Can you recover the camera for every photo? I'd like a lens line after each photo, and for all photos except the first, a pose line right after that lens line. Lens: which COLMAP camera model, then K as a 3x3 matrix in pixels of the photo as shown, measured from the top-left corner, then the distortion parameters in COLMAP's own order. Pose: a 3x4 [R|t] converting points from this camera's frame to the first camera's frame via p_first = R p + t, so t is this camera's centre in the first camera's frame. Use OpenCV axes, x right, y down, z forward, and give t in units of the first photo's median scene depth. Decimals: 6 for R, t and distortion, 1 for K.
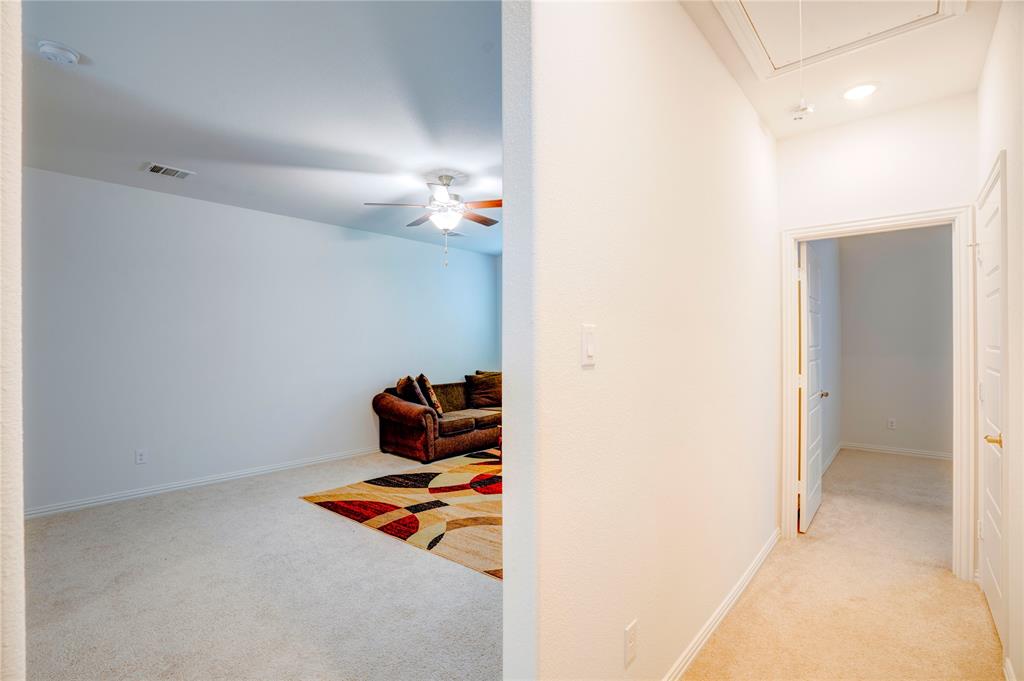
lens RADIAL K [[475.4, 0, 516.3], [0, 475.4, 339.3], [0, 0, 1]] dist [-0.050583, 0.013810]
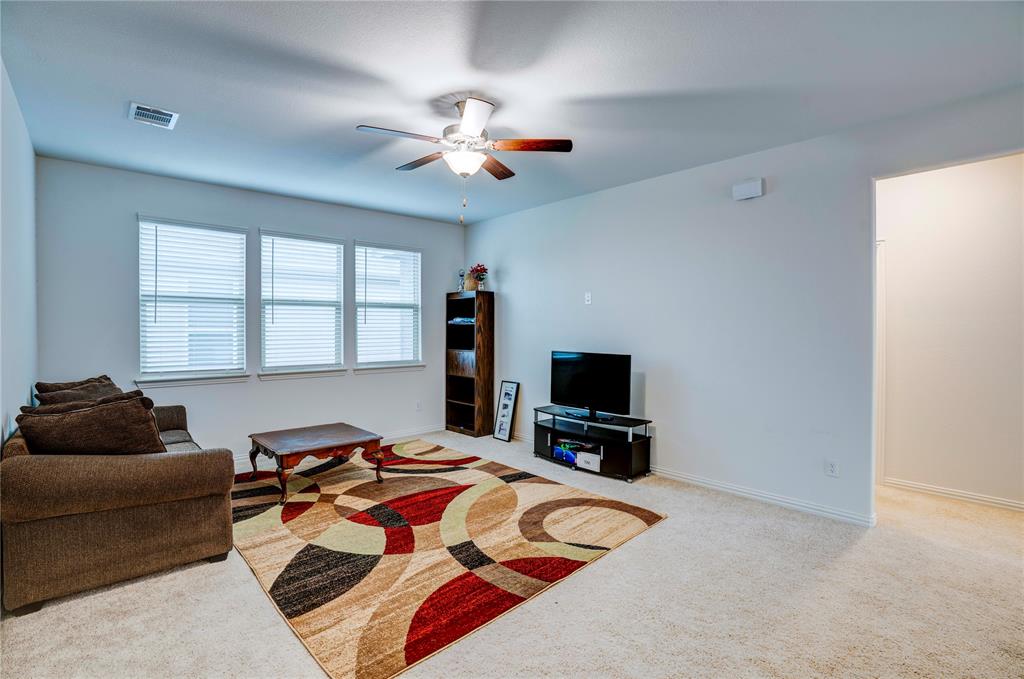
lens RADIAL K [[475.4, 0, 510.4], [0, 475.4, 336.7], [0, 0, 1]] dist [-0.050583, 0.013810]
pose [[0.122033, -0.015253, 0.992409, -0.787170], [-0.015692, 0.999727, 0.017295, 0.005836], [-0.992402, -0.017683, 0.121760, 0.755142]]
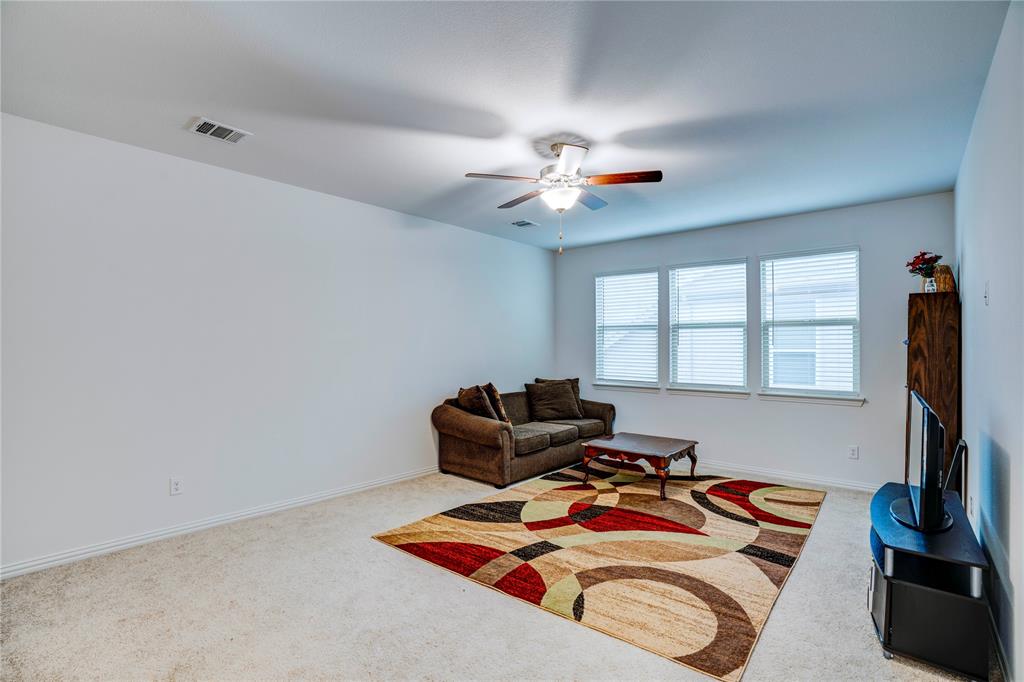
lens RADIAL K [[475.4, 0, 515.8], [0, 475.4, 342.0], [0, 0, 1]] dist [-0.050583, 0.013810]
pose [[0.999978, 0.005151, 0.004093, -0.202916], [-0.005145, 0.999986, -0.001423, -0.002370], [-0.004100, 0.001402, 0.999991, 0.167431]]
